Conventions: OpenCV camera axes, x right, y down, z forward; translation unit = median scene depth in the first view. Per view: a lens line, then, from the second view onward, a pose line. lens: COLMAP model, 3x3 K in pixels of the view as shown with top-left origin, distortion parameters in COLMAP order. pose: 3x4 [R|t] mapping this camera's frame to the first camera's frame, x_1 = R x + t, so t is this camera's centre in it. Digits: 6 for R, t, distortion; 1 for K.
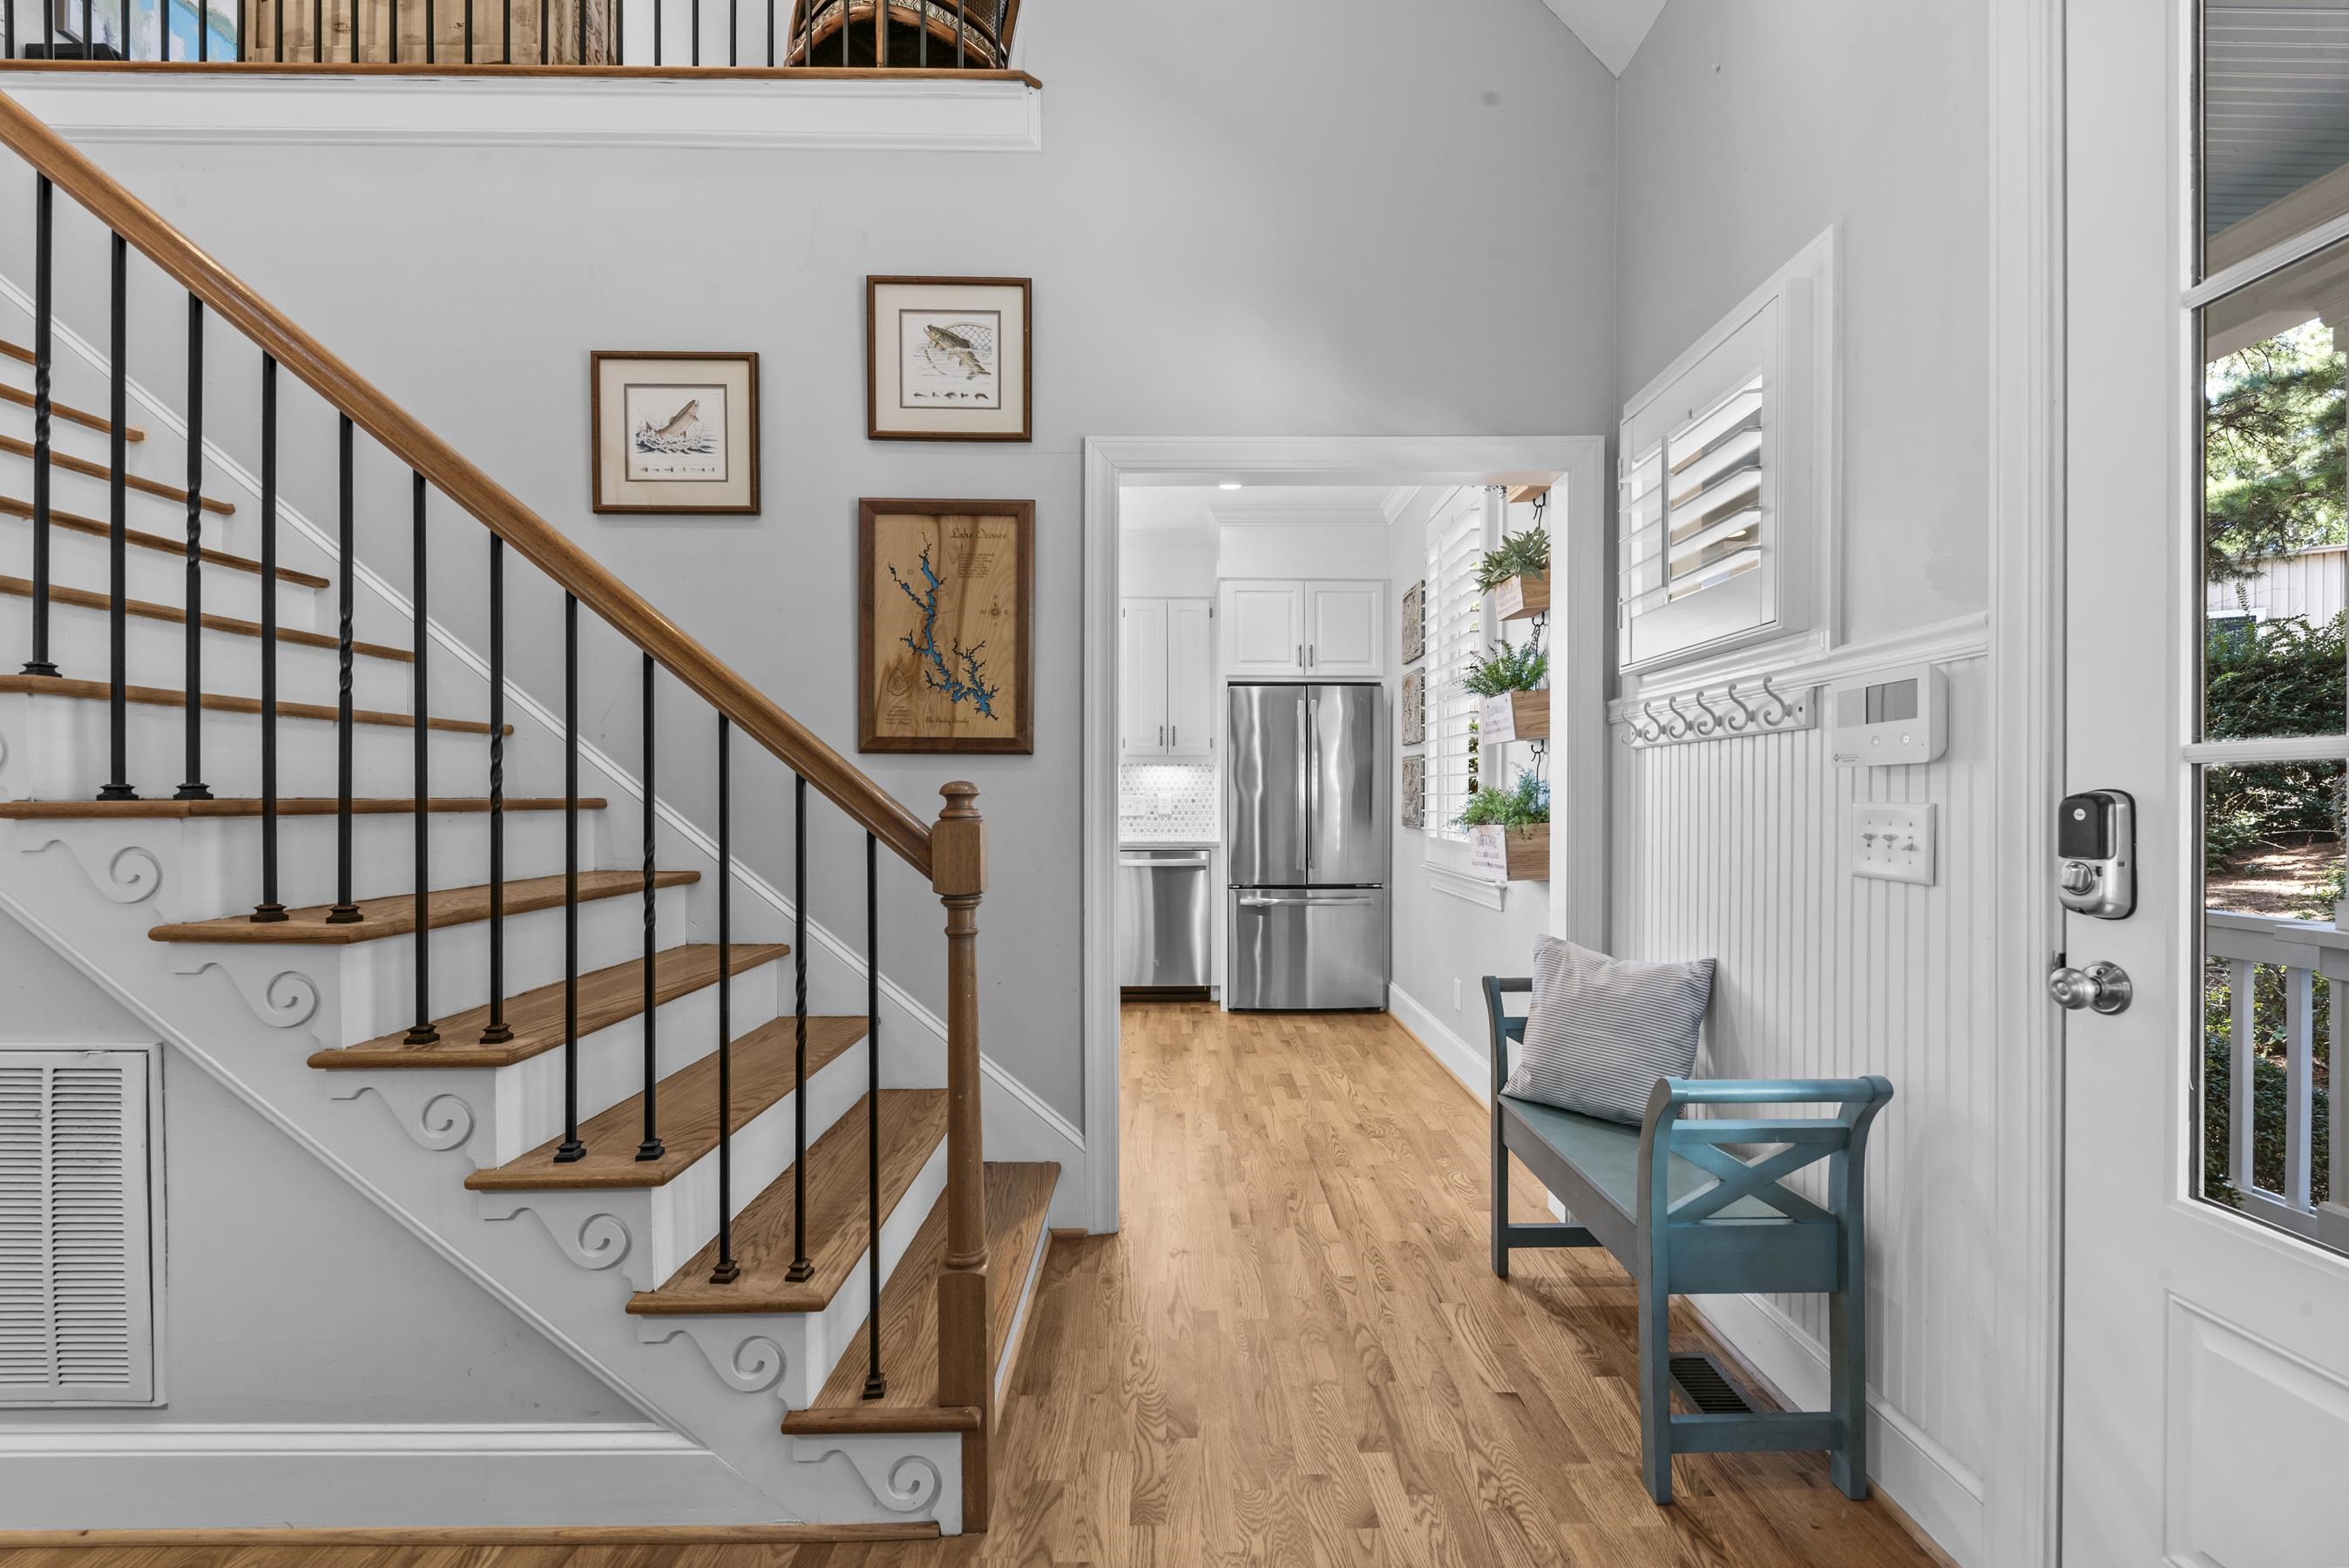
lens RADIAL K [[921.9, 0, 1187.5], [0, 921.9, 801.7], [0, 0, 1]] dist [0.014668, -0.005224]
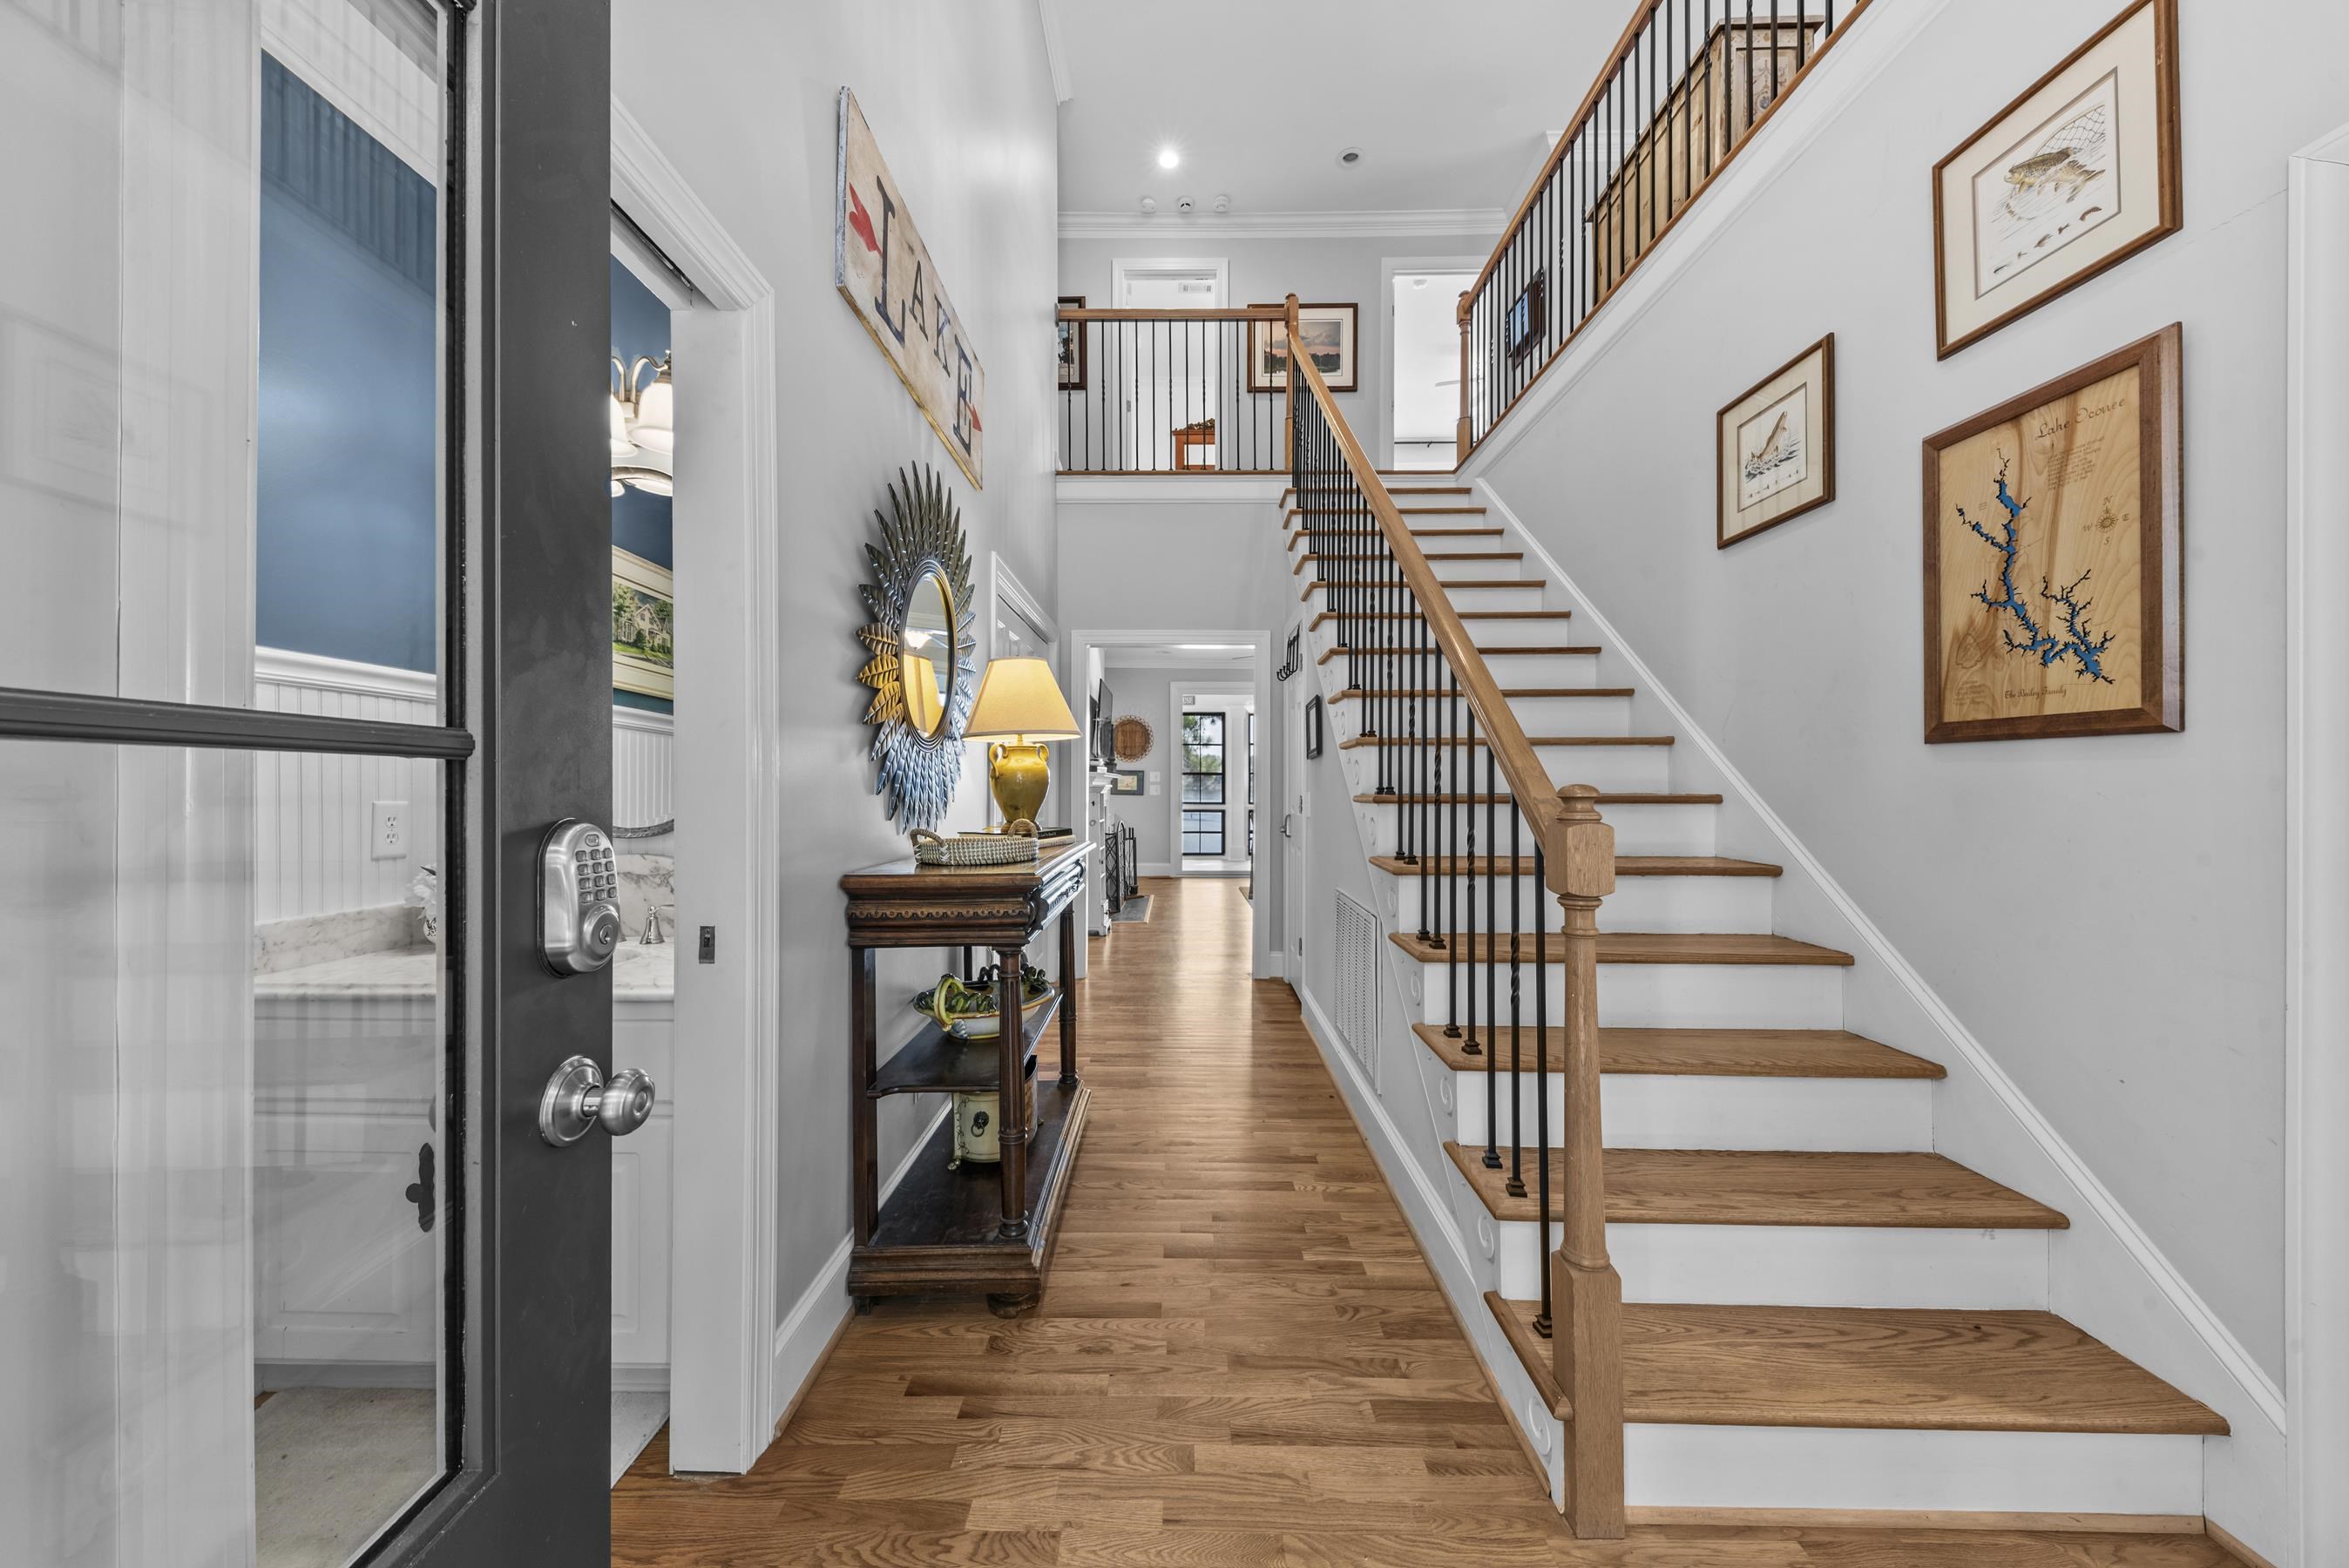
lens RADIAL K [[817.0, 0, 1161.6], [0, 817.0, 785.9], [0, 0, 1]] dist [0.014603, -0.005686]
pose [[-0.048838, 0.003333, -0.998801, 0.422423], [-0.003160, 0.999989, 0.003492, -0.014890], [0.998802, 0.003327, -0.048827, 0.347715]]
